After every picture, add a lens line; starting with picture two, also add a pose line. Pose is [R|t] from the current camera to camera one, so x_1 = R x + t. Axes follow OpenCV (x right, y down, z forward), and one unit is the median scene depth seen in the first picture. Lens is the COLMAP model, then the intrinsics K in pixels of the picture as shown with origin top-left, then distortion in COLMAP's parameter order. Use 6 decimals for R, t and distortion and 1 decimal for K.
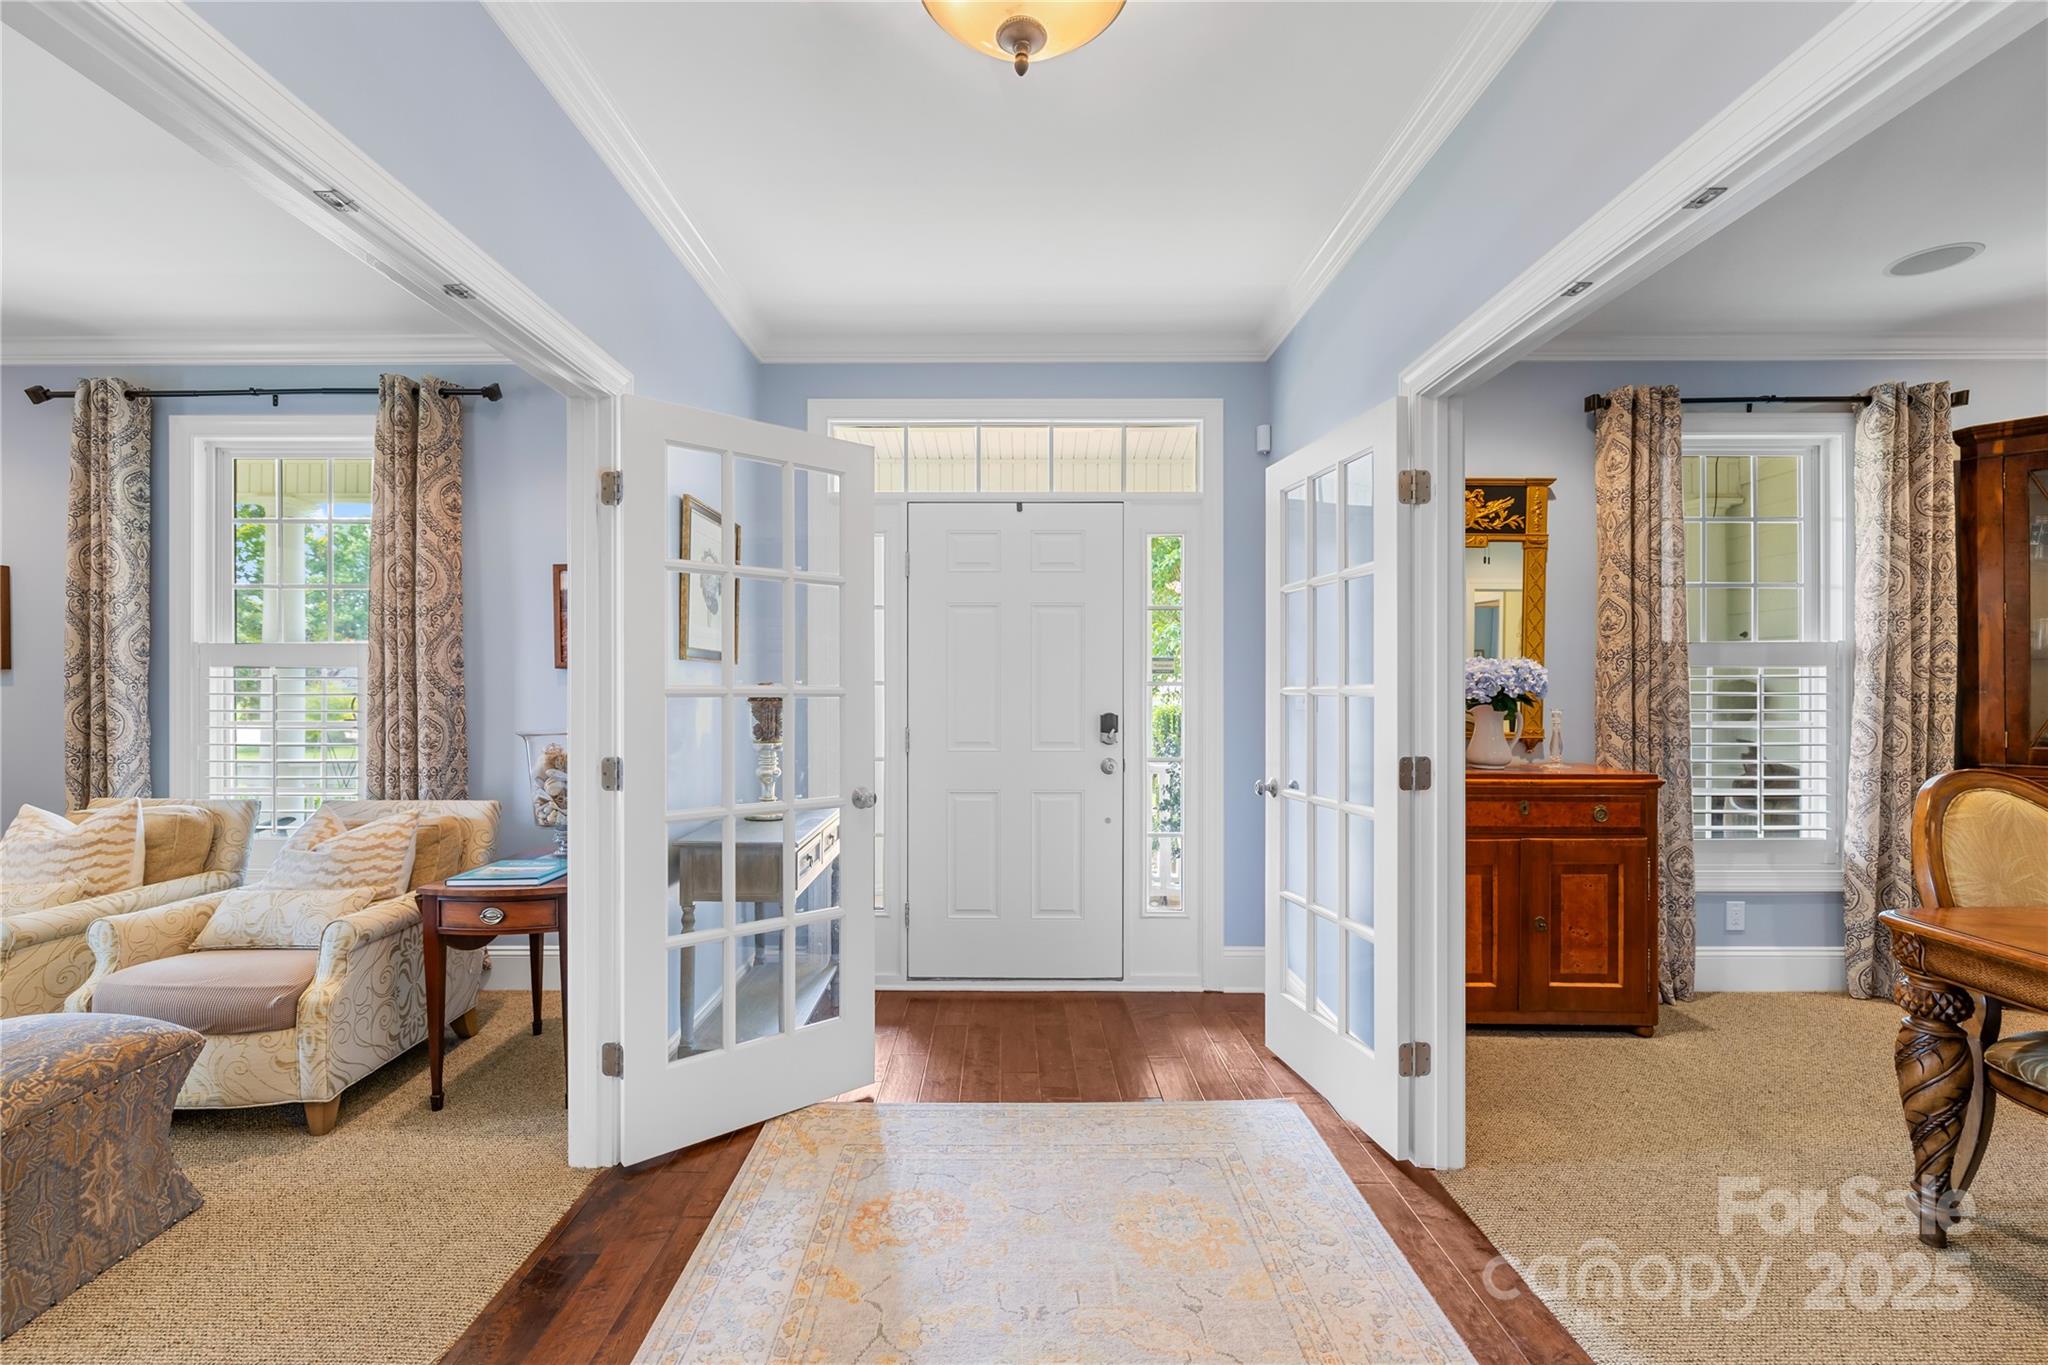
lens RADIAL K [[875.7, 0, 1014.2], [0, 875.7, 685.1], [0, 0, 1]] dist [-0.002118, -0.000443]
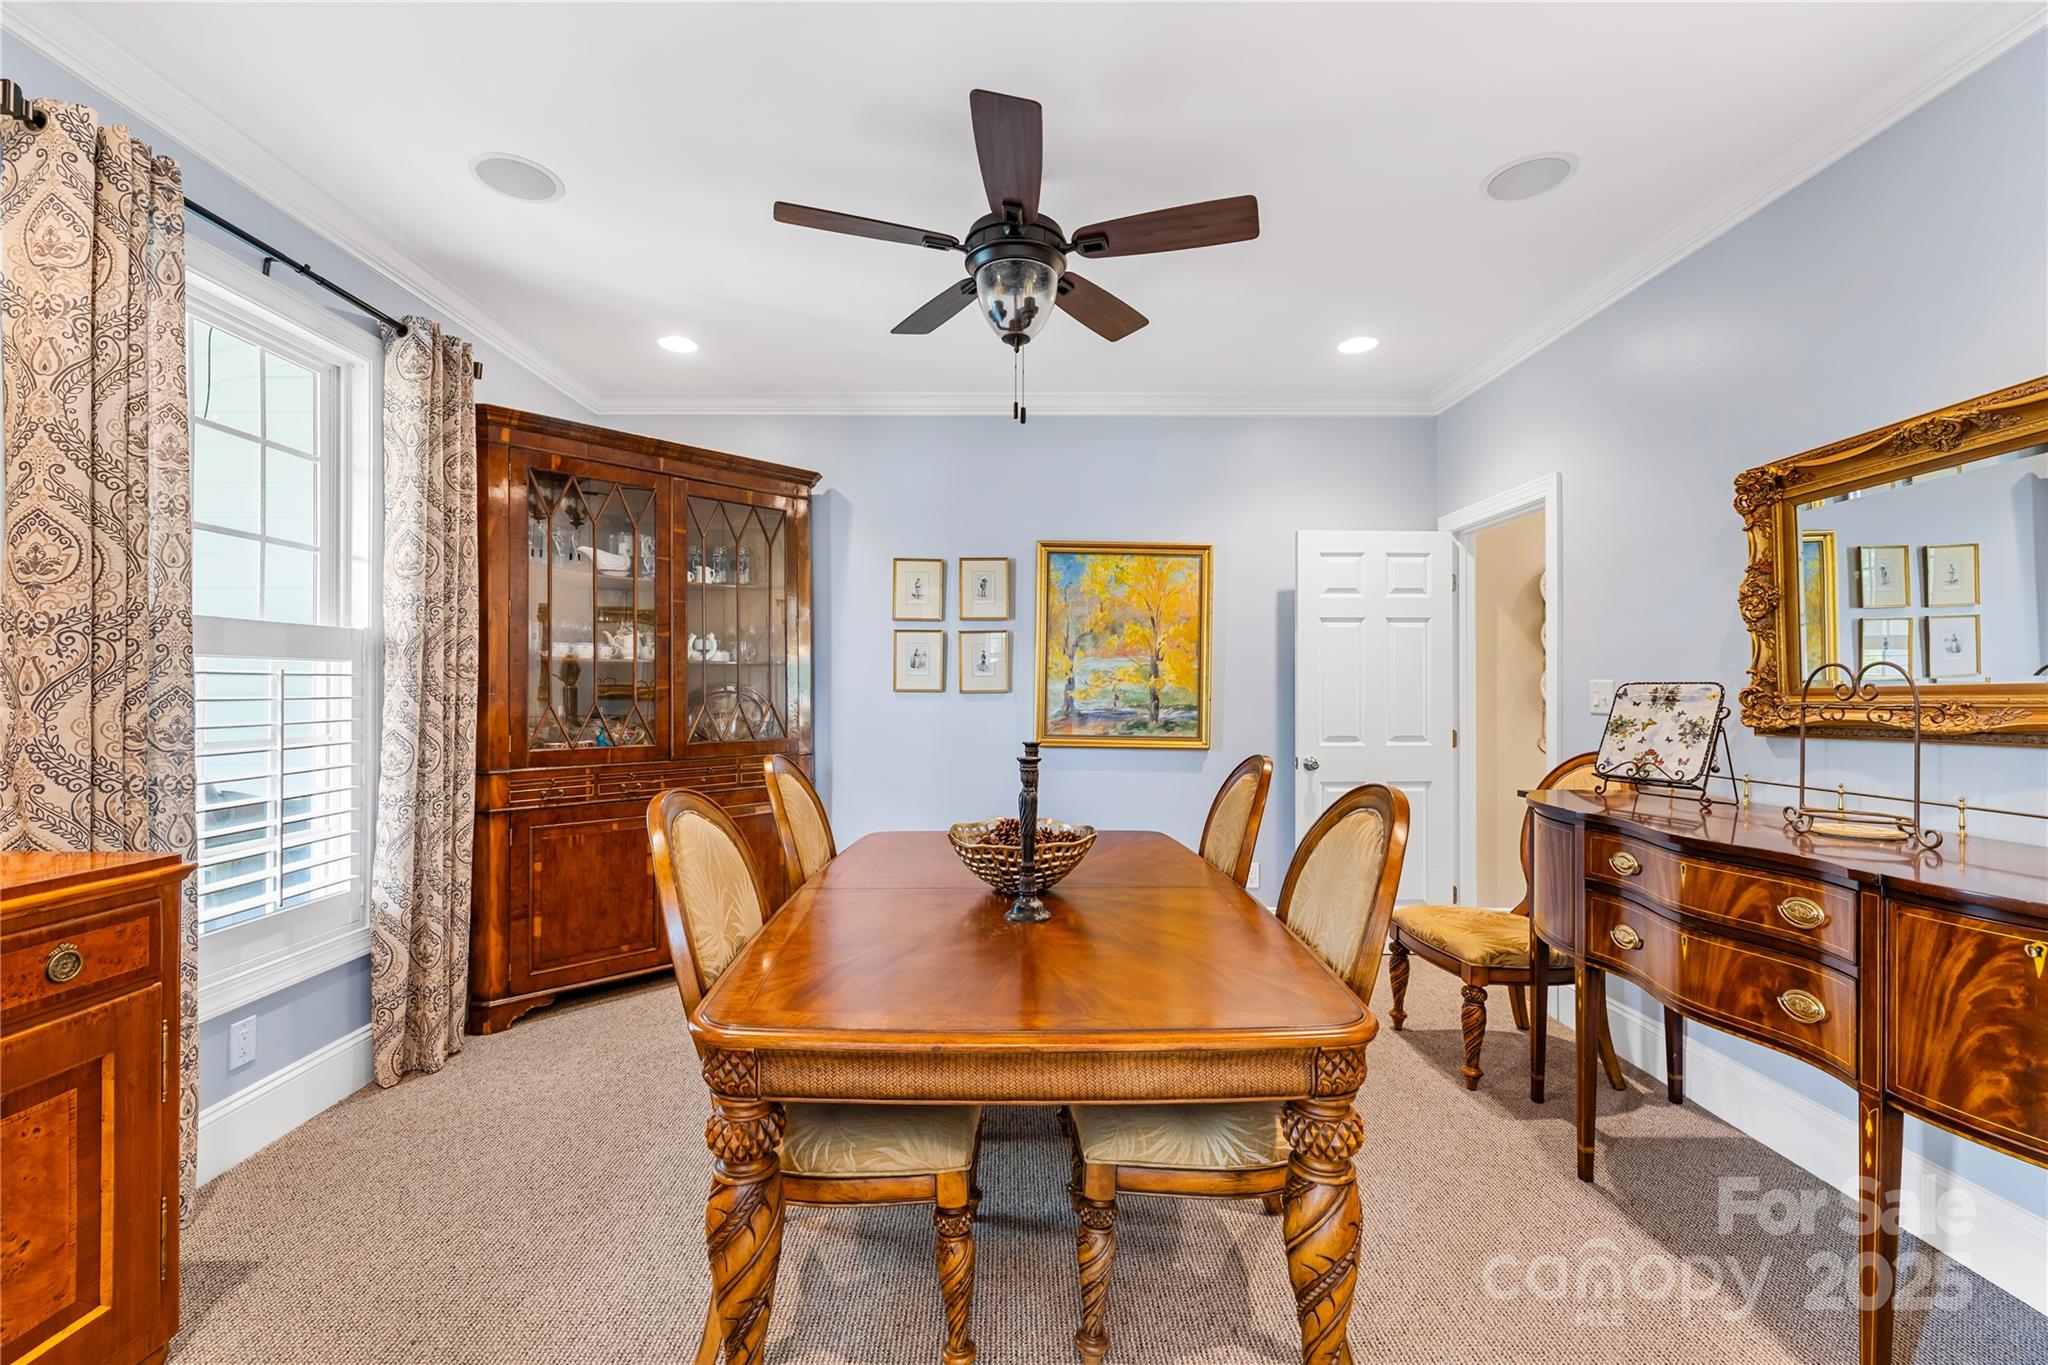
lens RADIAL K [[875.7, 0, 1016.2], [0, 875.7, 683.3], [0, 0, 1]] dist [-0.002118, -0.000443]
pose [[0.018602, 0.006963, 0.999803, 0.193618], [-0.001160, 0.999975, -0.006942, 0.002298], [-0.999826, -0.001030, 0.018609, 0.430990]]
